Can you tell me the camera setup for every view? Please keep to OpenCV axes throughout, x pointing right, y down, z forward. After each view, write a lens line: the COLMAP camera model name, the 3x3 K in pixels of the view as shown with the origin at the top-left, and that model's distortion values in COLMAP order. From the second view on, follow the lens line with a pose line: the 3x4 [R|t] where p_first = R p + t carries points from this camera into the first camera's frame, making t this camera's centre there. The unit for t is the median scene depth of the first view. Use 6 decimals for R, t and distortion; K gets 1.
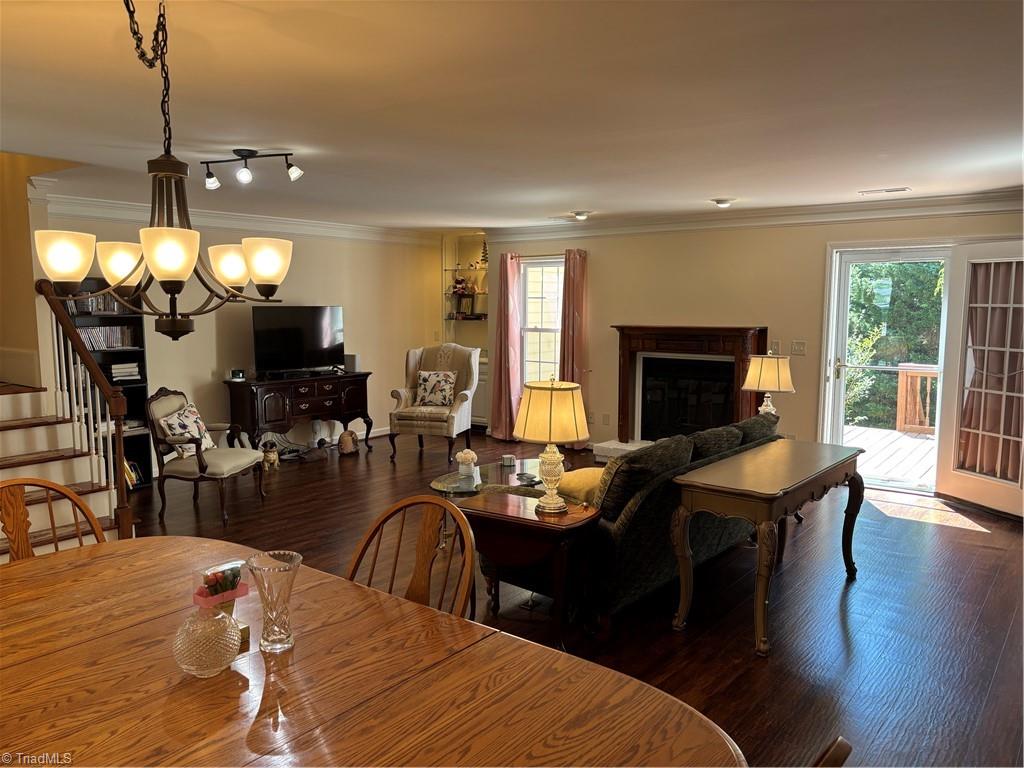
lens RADIAL K [[771.2, 0, 507.5], [0, 771.2, 385.7], [0, 0, 1]] dist [0.023387, -0.009757]
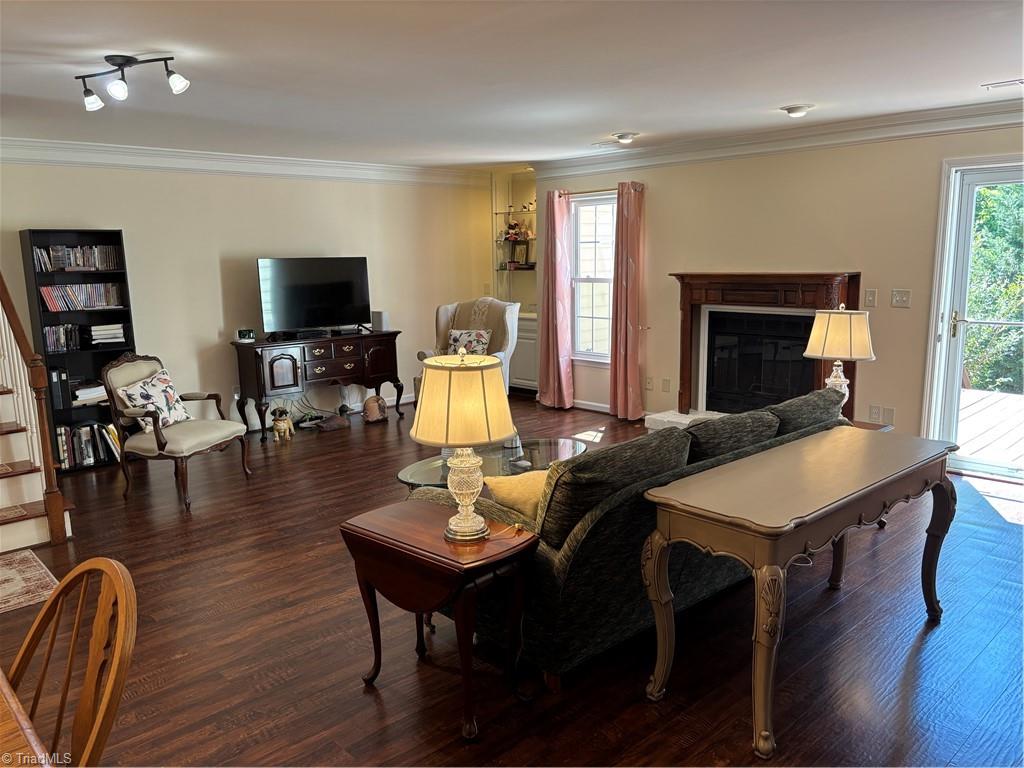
lens RADIAL K [[771.2, 0, 517.4], [0, 771.2, 389.6], [0, 0, 1]] dist [0.023387, -0.009757]
pose [[0.988176, 0.006527, -0.153188, 0.117283], [0.004055, 0.997632, 0.068663, -0.012609], [0.153273, -0.068472, 0.985809, 0.167089]]
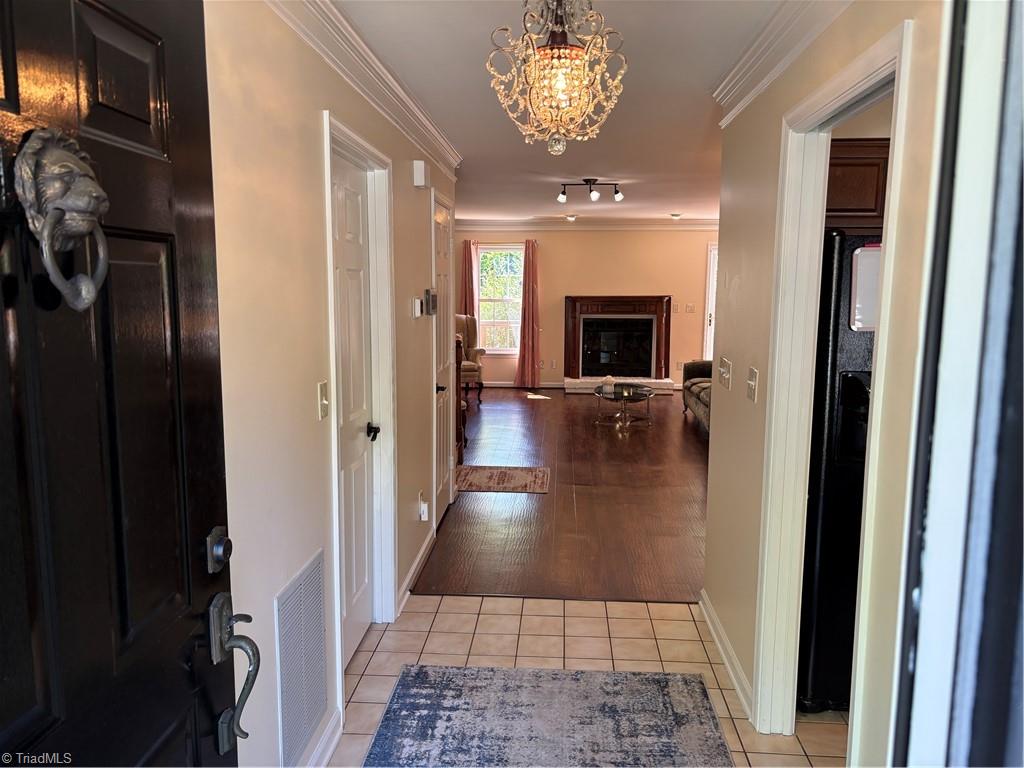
lens RADIAL K [[771.2, 0, 513.2], [0, 771.2, 385.1], [0, 0, 1]] dist [0.023387, -0.009757]
pose [[0.816365, -0.069024, 0.573397, -0.885419], [0.051980, 0.997584, 0.046080, 0.017438], [-0.575192, -0.007813, 0.817981, -0.114624]]
